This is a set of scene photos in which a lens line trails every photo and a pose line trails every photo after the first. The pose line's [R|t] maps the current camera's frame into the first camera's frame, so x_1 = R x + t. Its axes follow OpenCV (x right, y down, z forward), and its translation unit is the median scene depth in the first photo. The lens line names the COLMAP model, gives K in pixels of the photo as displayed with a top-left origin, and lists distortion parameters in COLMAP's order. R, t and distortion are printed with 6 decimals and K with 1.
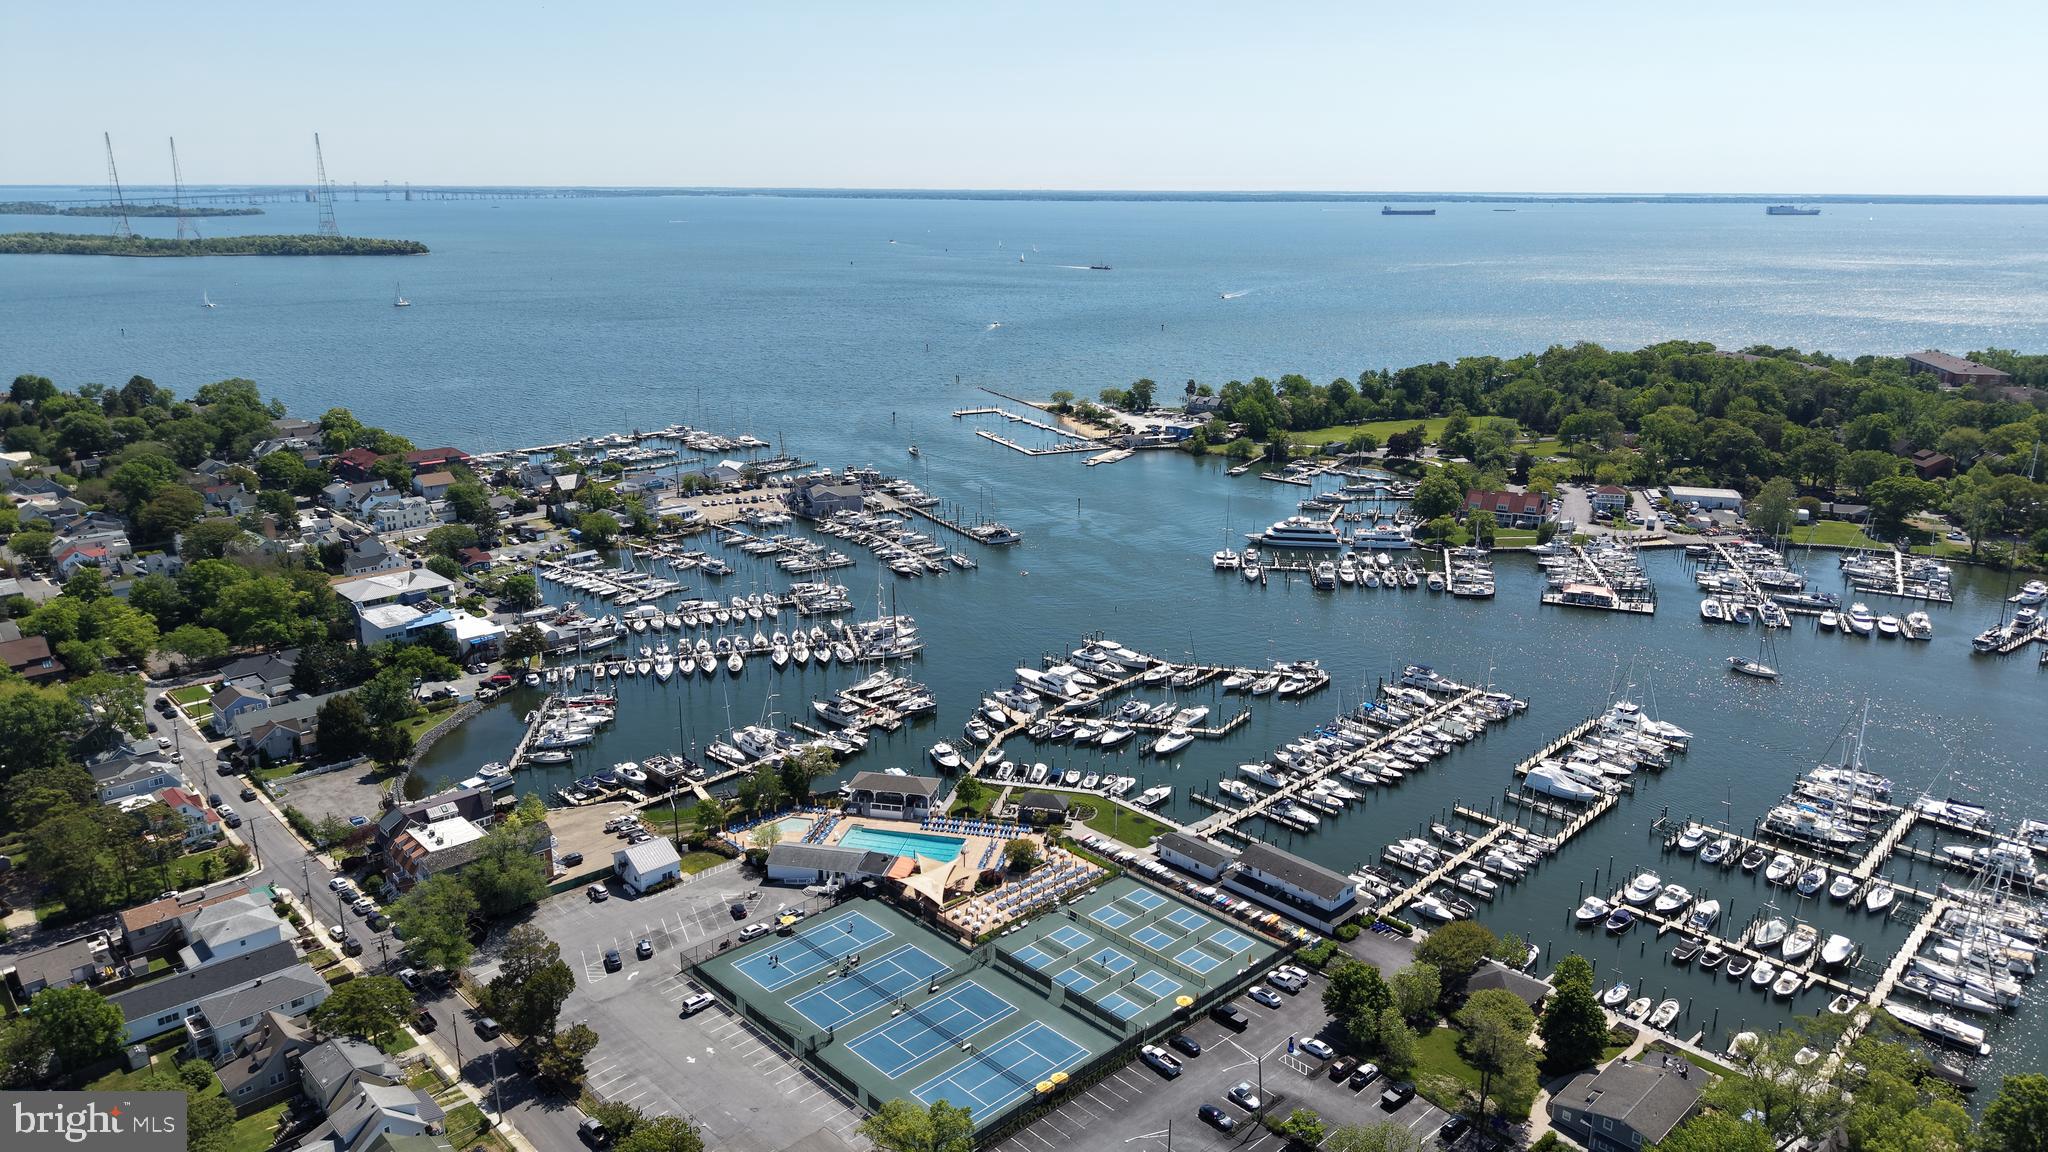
lens RADIAL K [[1369.3, 0, 1027.0], [0, 1369.3, 567.1], [0, 0, 1]] dist [0.042316, -0.049344]
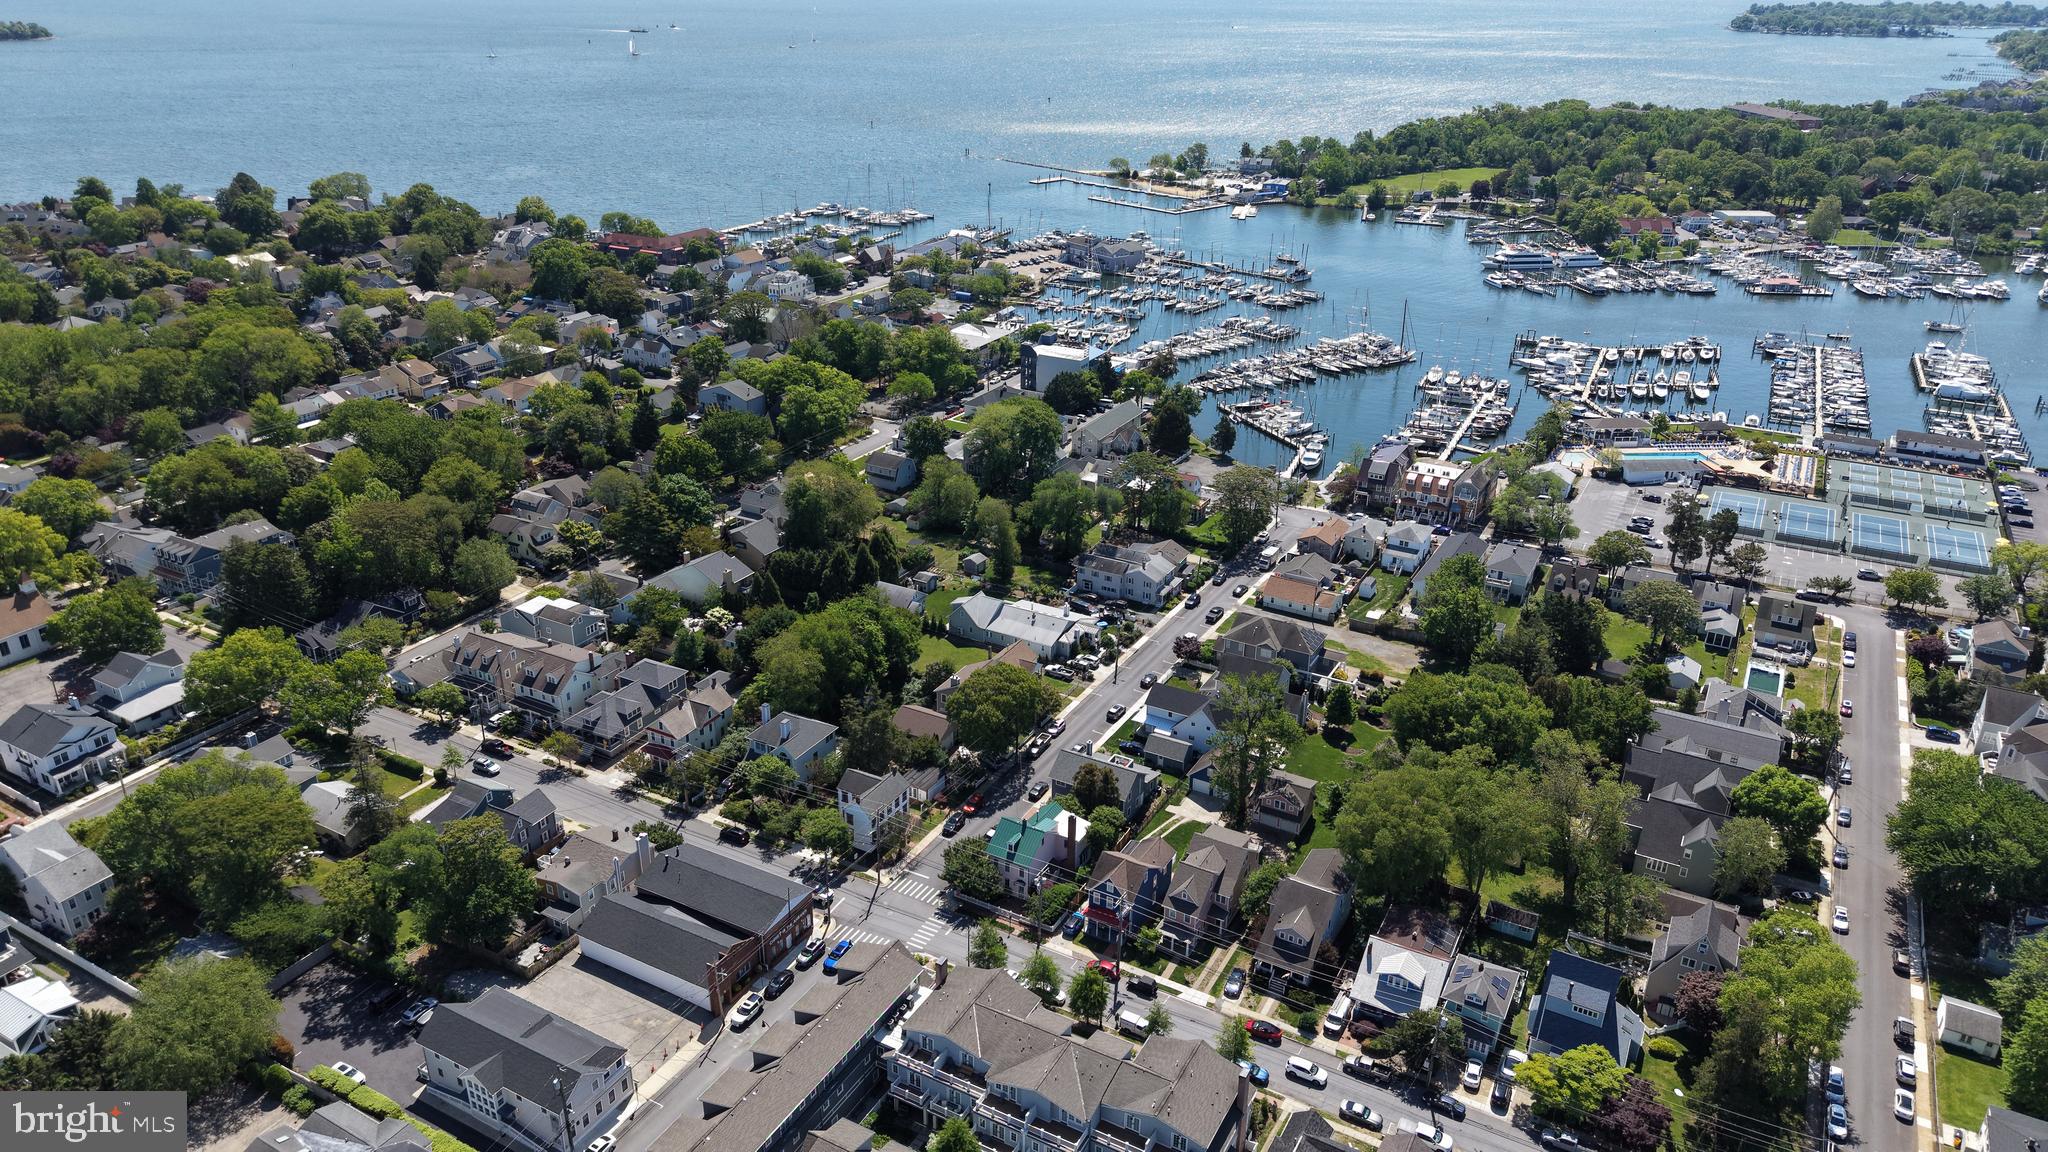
lens RADIAL K [[1369.3, 0, 1025.5], [0, 1369.3, 578.6], [0, 0, 1]] dist [0.042316, -0.049344]
pose [[0.957114, -0.115181, 0.265833, -1.009965], [0.073025, 0.983859, 0.163368, 0.040720], [-0.280359, -0.136949, 0.950076, -0.155719]]
